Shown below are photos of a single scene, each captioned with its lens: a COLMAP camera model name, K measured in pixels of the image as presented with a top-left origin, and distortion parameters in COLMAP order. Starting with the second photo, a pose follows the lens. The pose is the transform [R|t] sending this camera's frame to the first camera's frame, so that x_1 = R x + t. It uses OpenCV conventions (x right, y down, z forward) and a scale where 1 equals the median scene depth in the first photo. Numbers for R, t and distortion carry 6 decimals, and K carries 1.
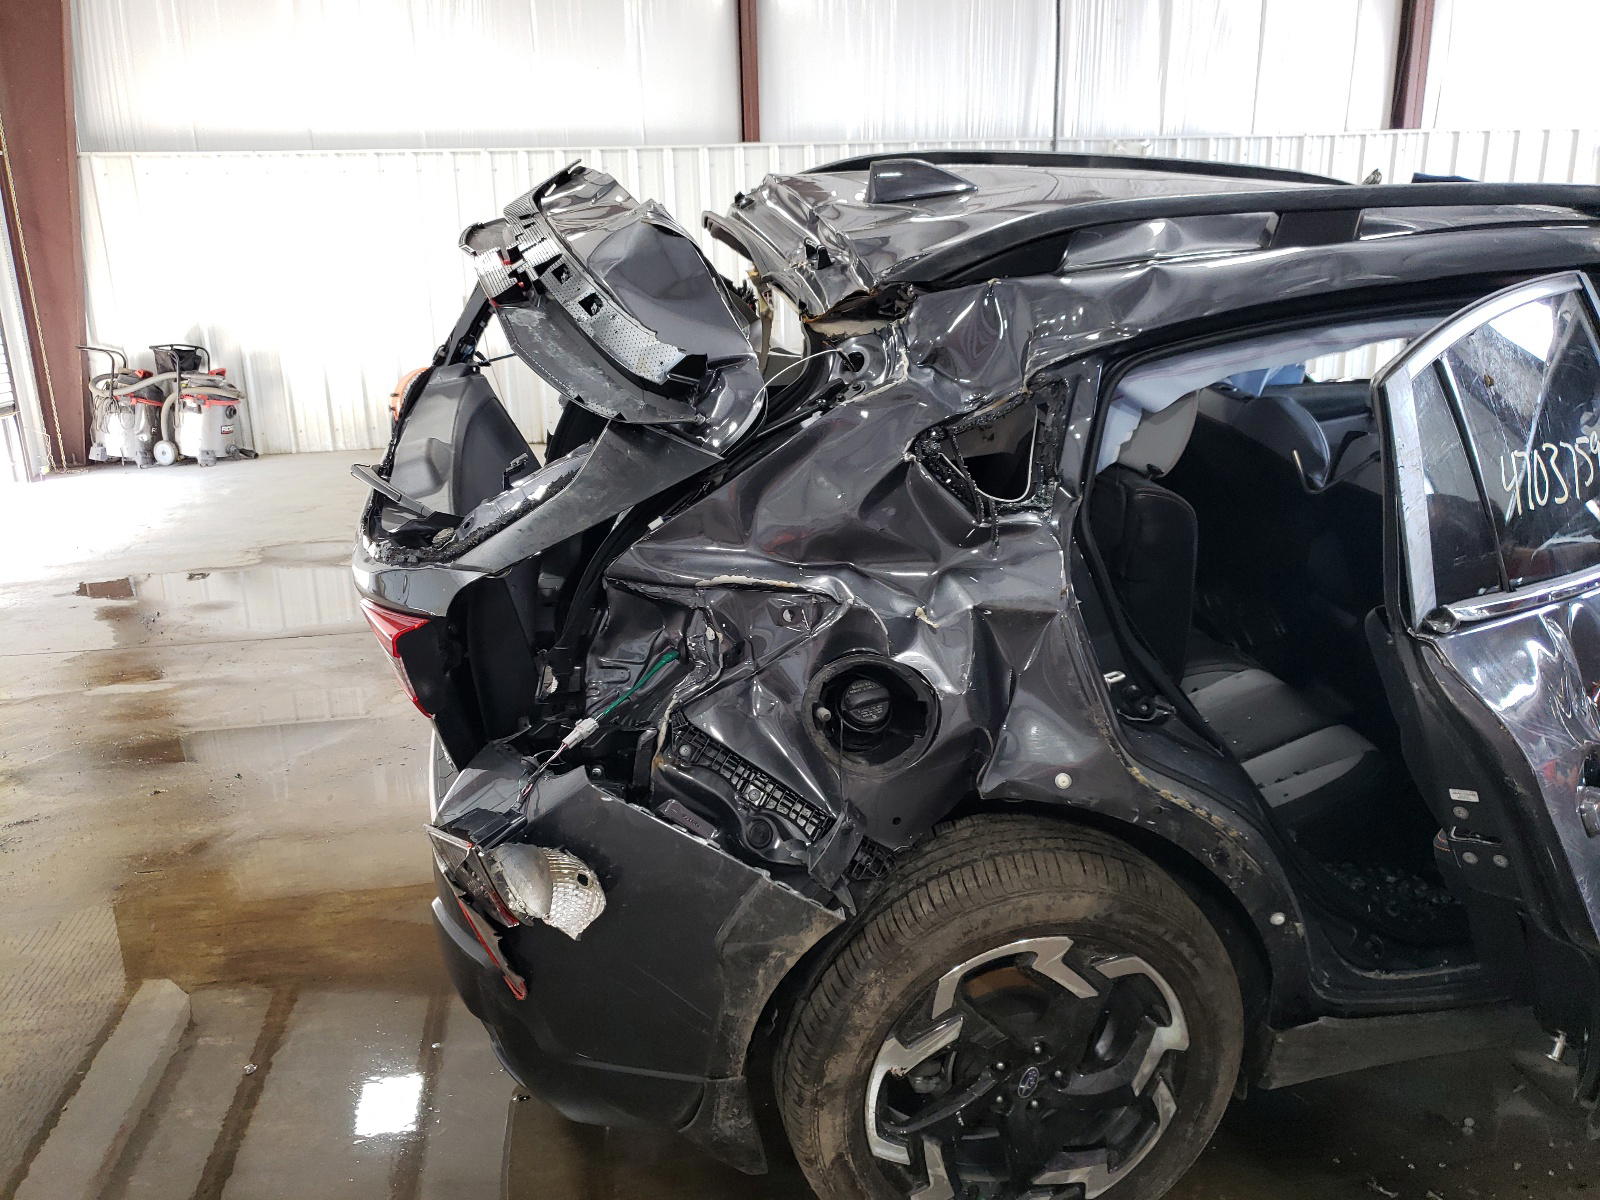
lens RADIAL K [[1201.3, 0, 799.0], [0, 1201.3, 598.8], [0, 0, 1]] dist [0.004129, -0.009388]
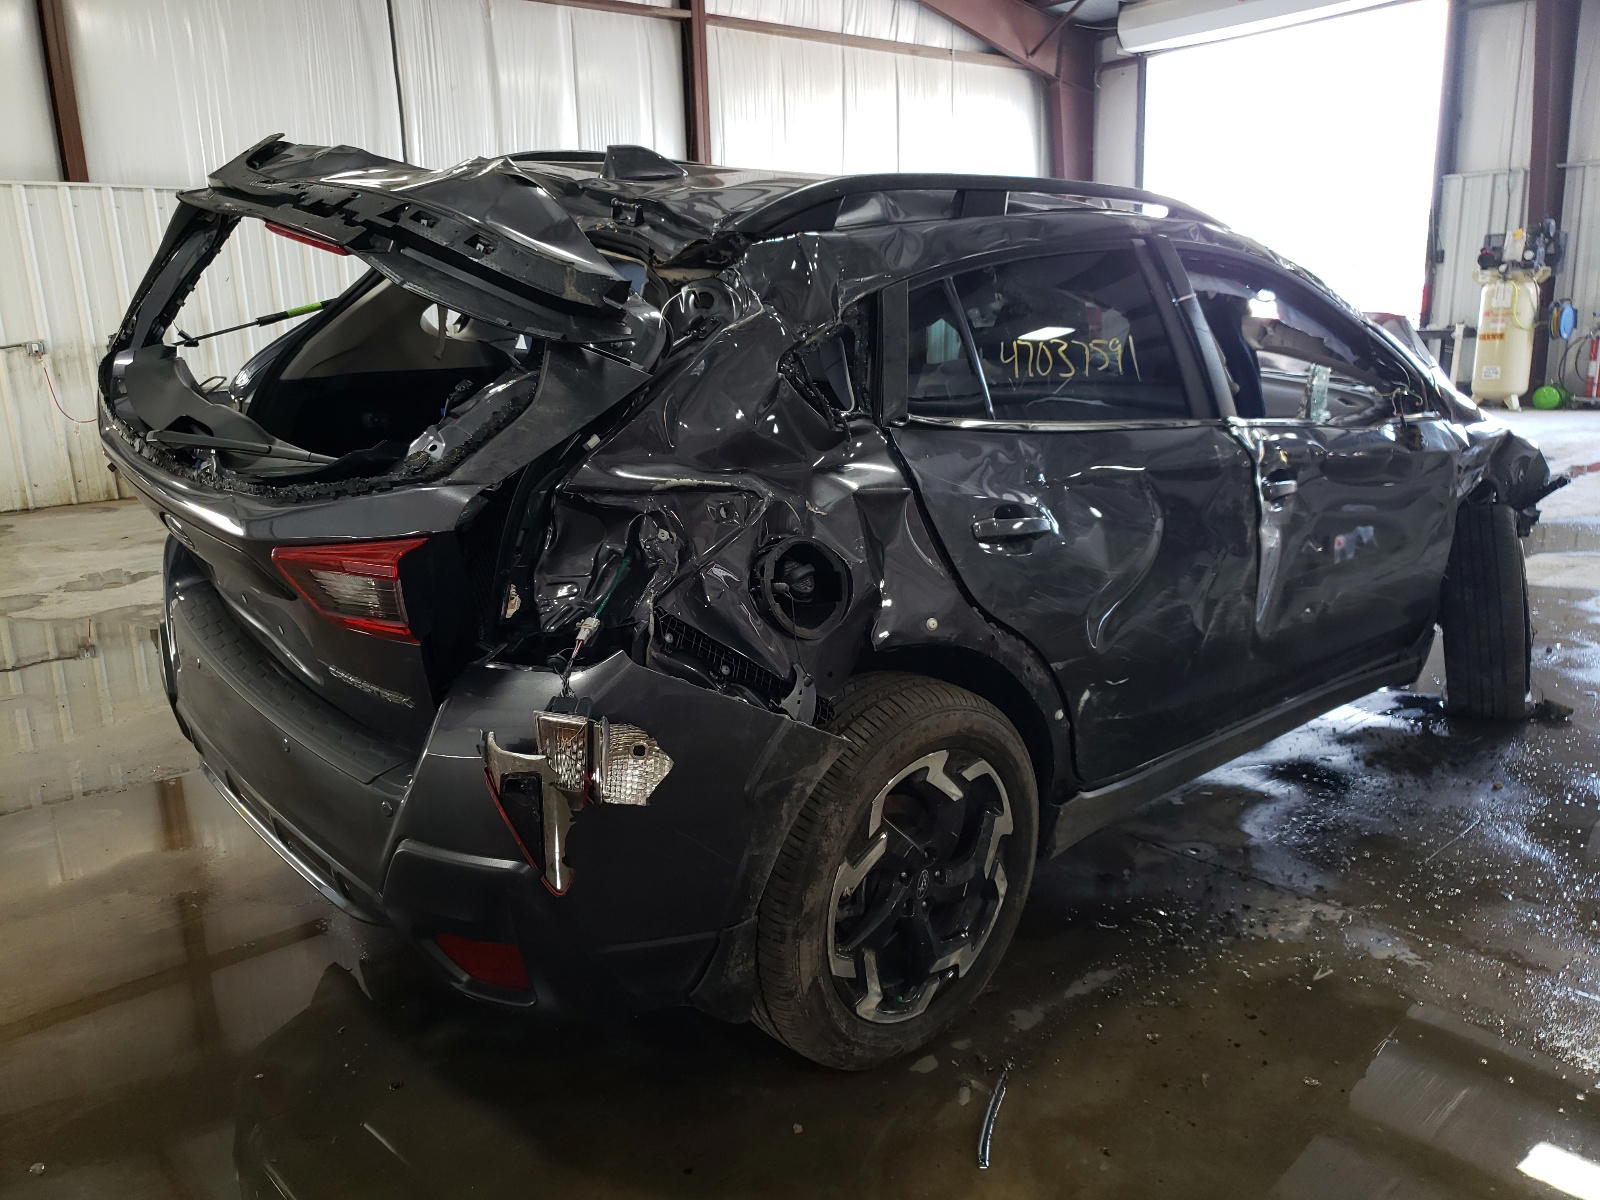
lens RADIAL K [[1201.3, 0, 794.5], [0, 1201.3, 593.4], [0, 0, 1]] dist [0.004129, -0.009388]
pose [[0.861330, -0.125761, 0.492235, -0.509515], [0.151857, 0.988314, -0.013219, 0.113438], [-0.484820, 0.086135, 0.870362, -0.022110]]
